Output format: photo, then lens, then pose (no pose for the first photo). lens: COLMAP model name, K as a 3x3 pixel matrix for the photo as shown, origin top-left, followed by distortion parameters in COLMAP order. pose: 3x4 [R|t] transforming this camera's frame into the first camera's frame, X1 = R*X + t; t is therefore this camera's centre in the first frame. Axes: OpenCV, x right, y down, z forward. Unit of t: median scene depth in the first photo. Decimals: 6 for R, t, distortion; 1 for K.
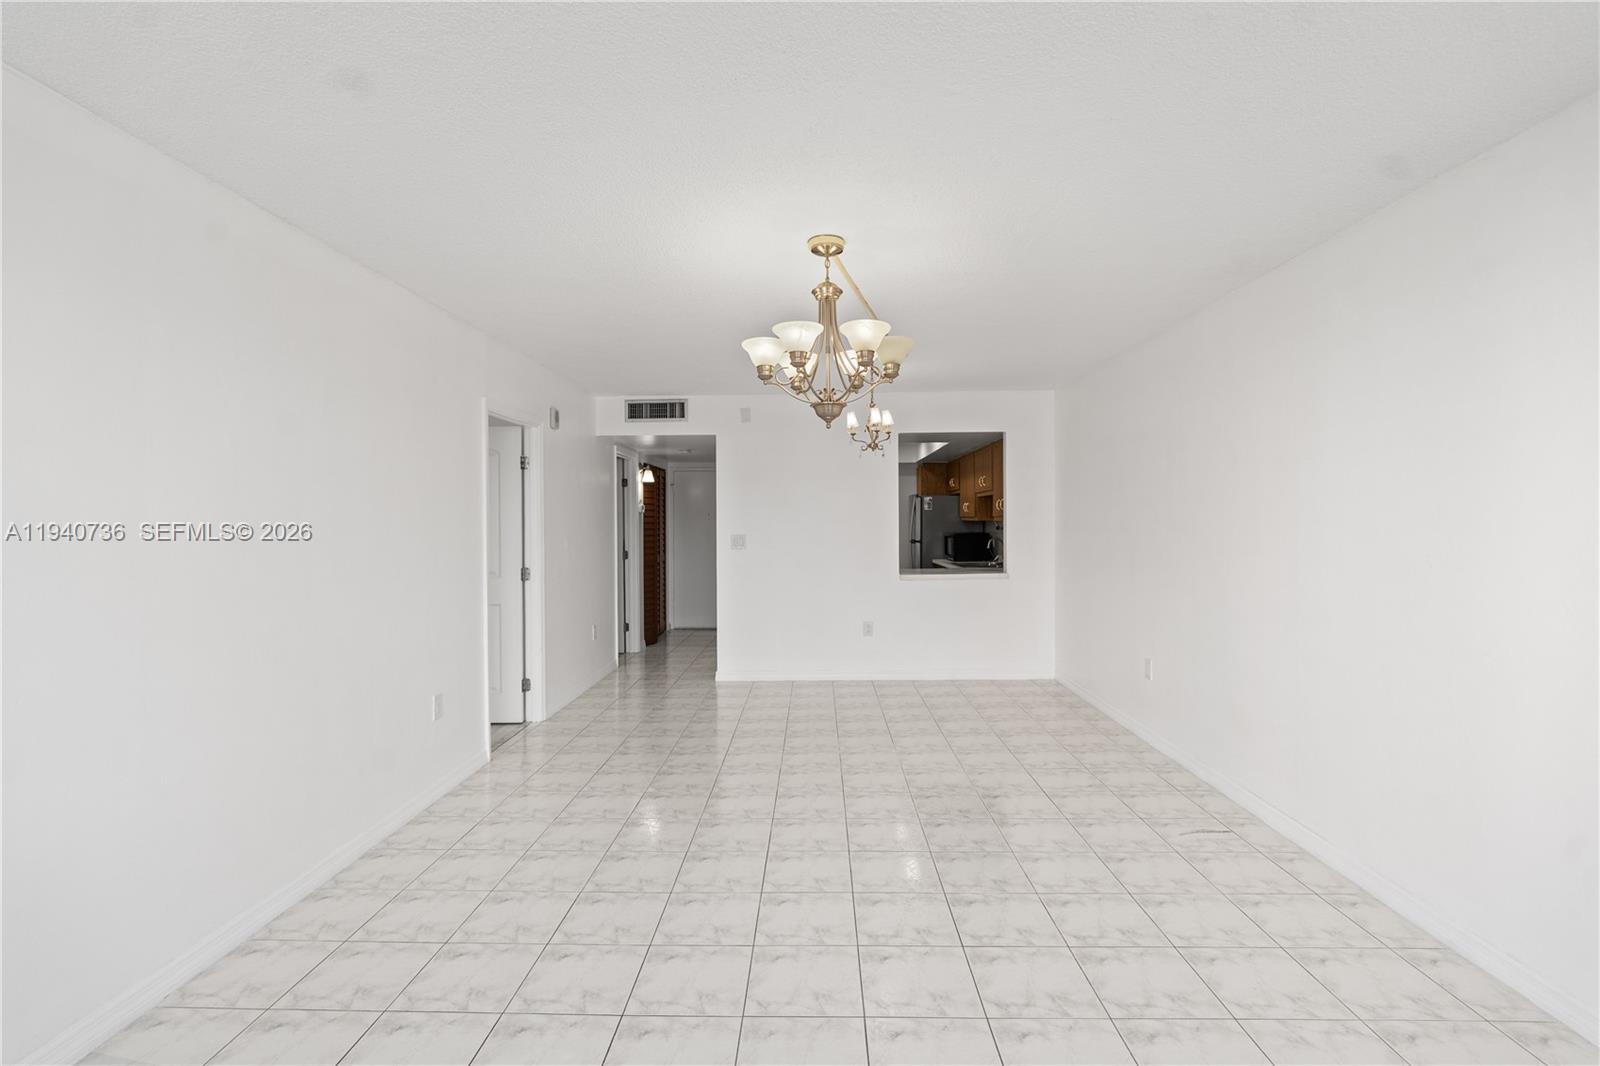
lens RADIAL K [[728.8, 0, 803.9], [0, 728.8, 520.6], [0, 0, 1]] dist [-0.002361, 0.000269]
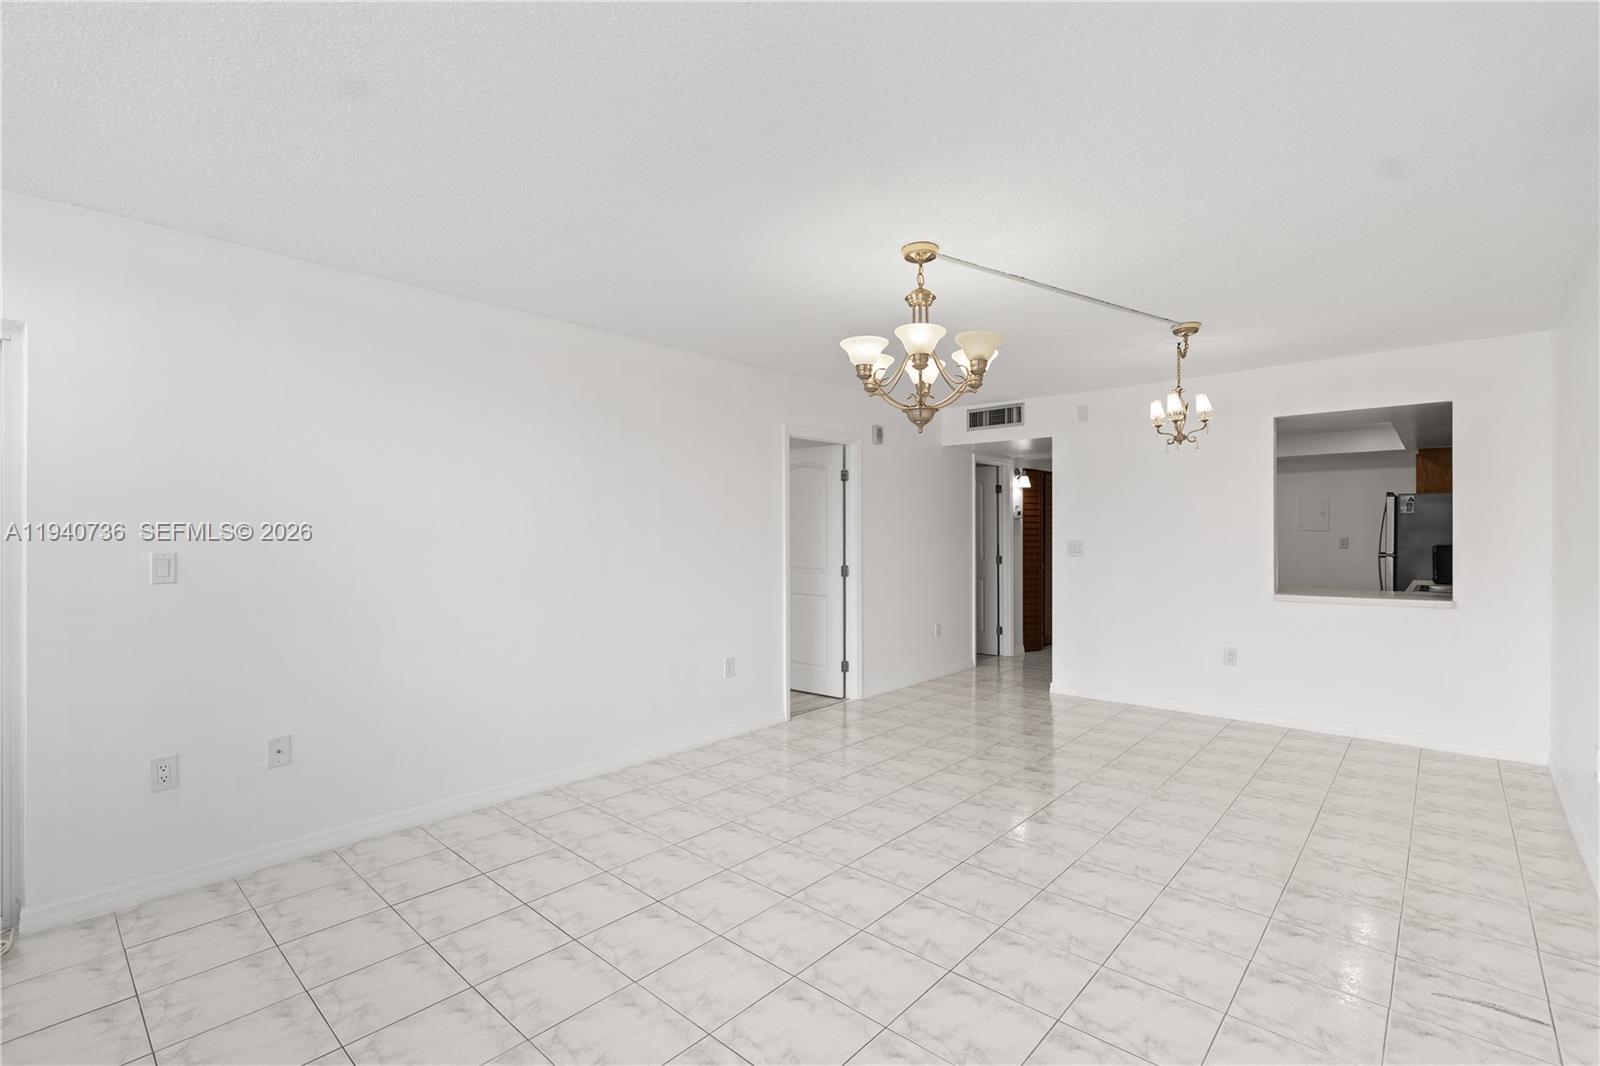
lens RADIAL K [[728.8, 0, 803.9], [0, 728.8, 530.9], [0, 0, 1]] dist [-0.002361, 0.000269]
pose [[0.759674, 0.007053, -0.650266, 0.258251], [-0.003544, 0.999971, 0.006706, 0.001231], [0.650295, -0.002790, 0.759677, 0.057717]]
